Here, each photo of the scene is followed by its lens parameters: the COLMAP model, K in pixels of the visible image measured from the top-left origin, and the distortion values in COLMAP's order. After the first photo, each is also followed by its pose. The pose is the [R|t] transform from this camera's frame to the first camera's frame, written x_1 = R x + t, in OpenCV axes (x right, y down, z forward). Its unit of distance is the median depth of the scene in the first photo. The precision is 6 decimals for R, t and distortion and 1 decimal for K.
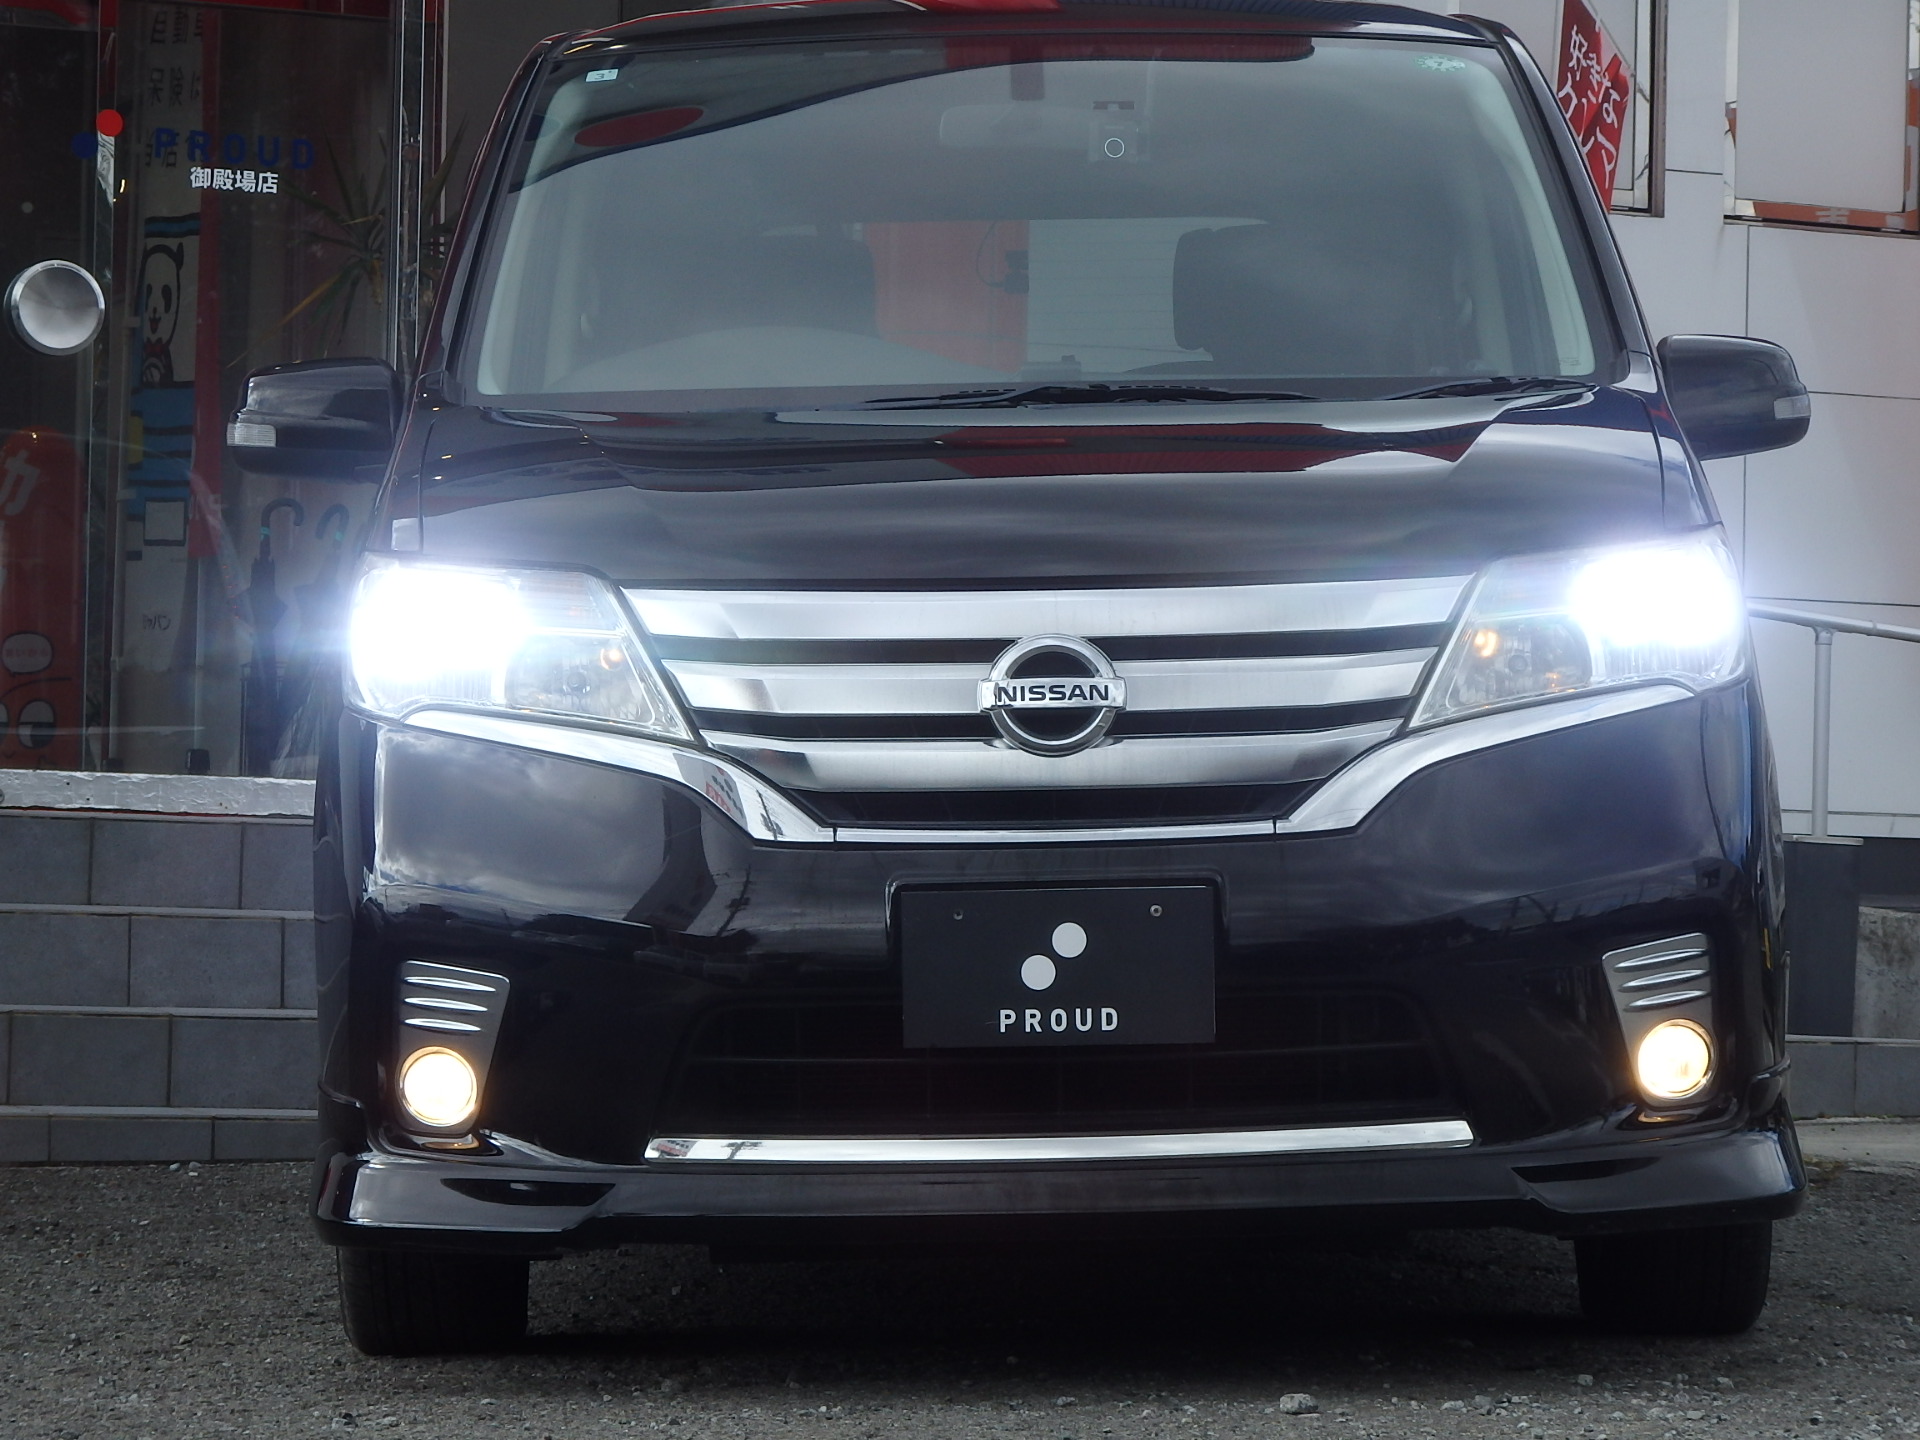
lens RADIAL K [[6408.2, 0, 960.0], [0, 6408.2, 720.0], [0, 0, 1]] dist [-0.058806, -0.712129]
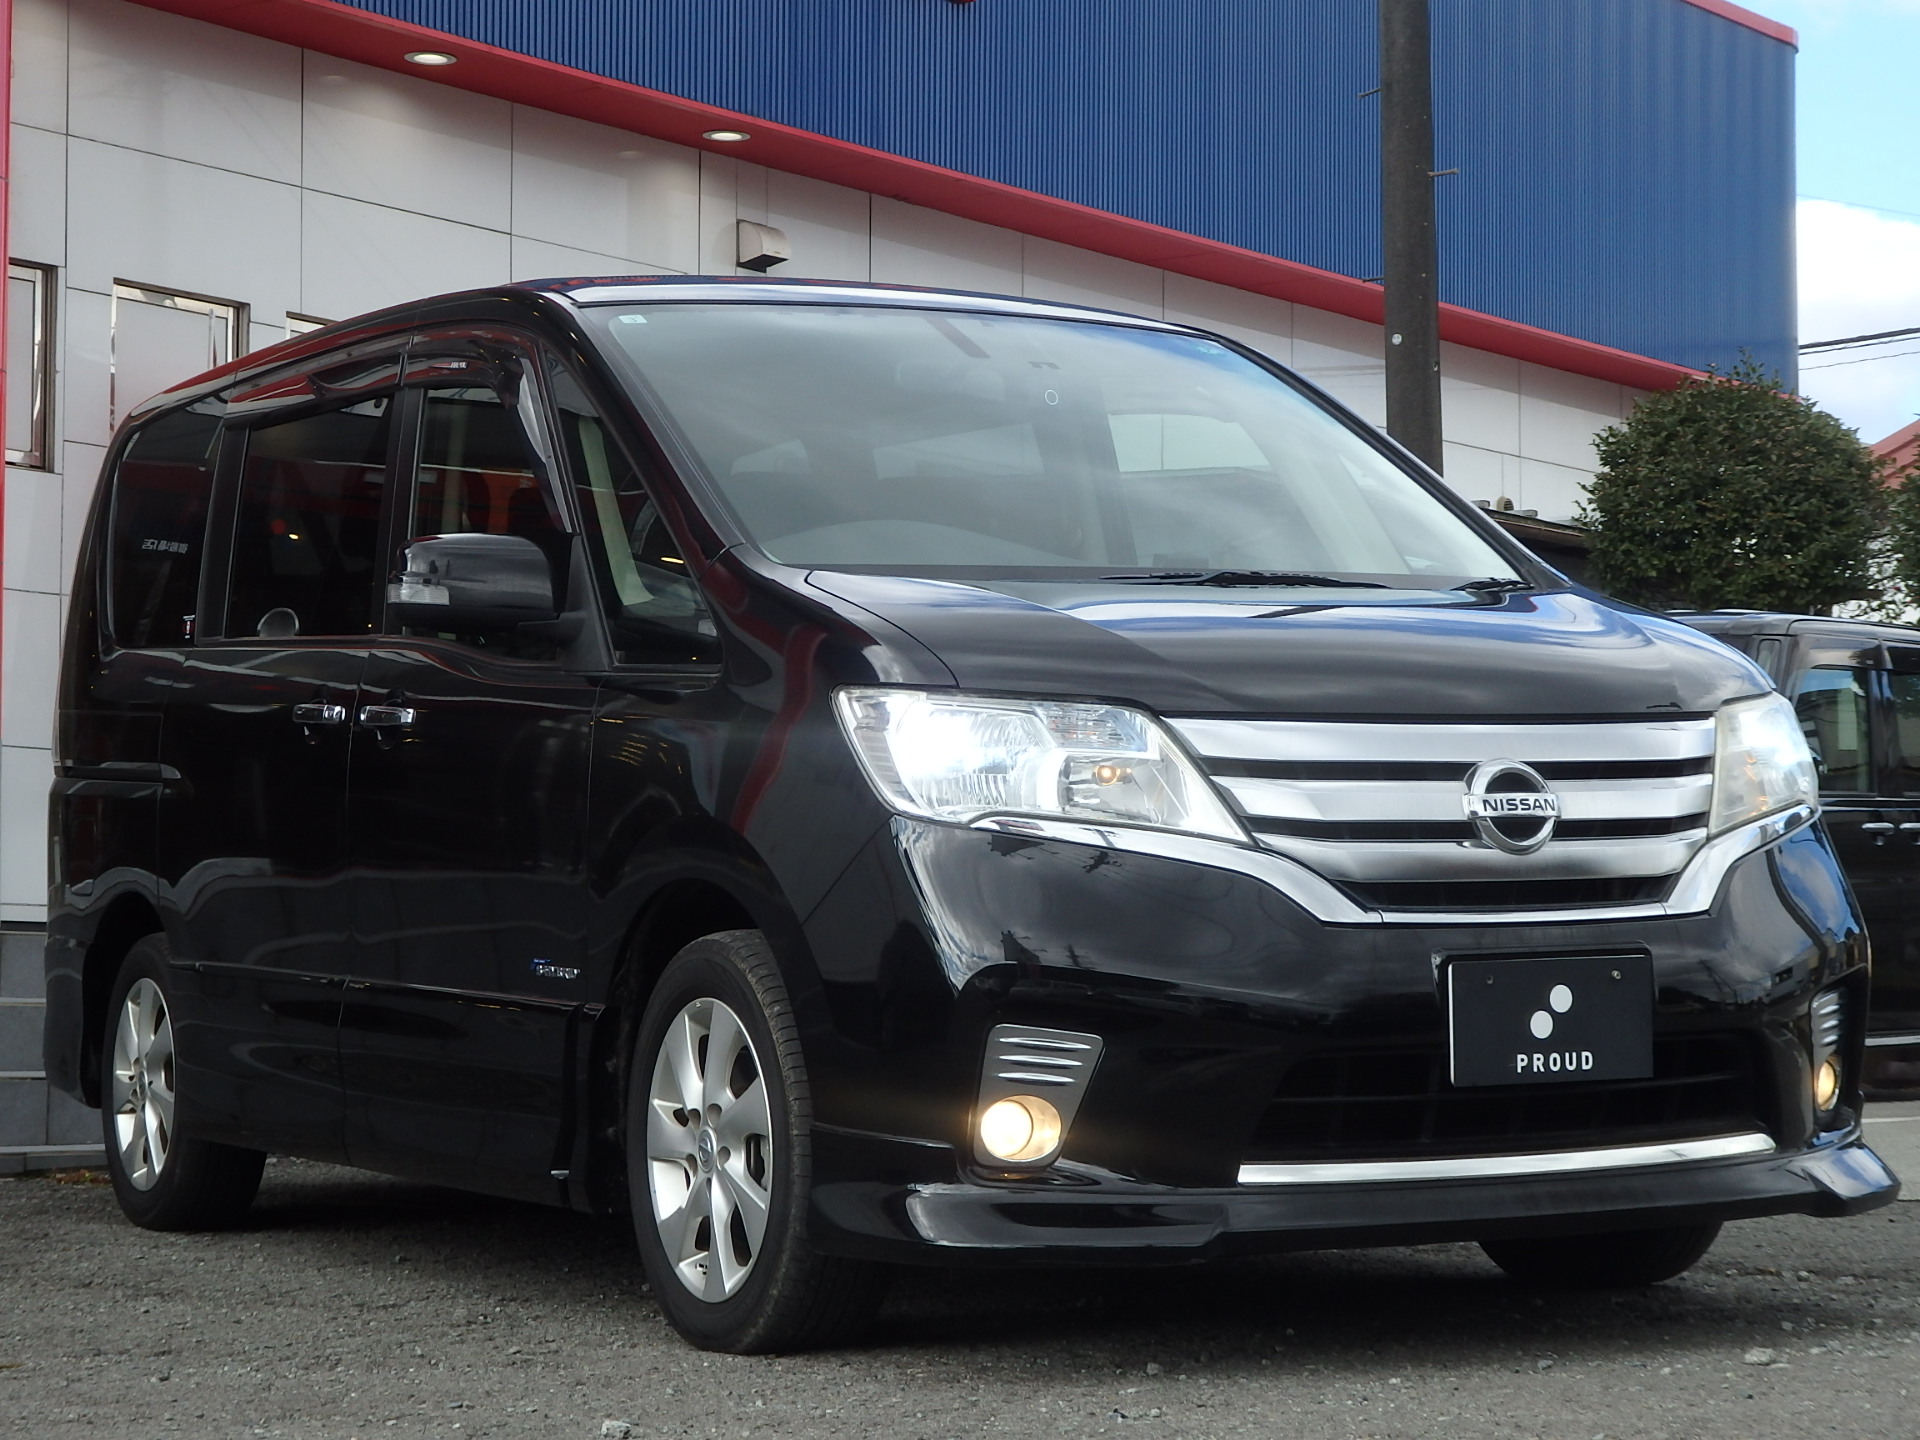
lens RADIAL K [[4040.8, 0, 960.0], [0, 4040.8, 720.0], [0, 0, 1]] dist [-0.009596, 0.214210]
pose [[0.888247, 0.018399, 0.458997, -0.453035], [-0.001926, 0.999338, -0.036331, 0.008320], [-0.459361, 0.031387, 0.887695, 0.337145]]
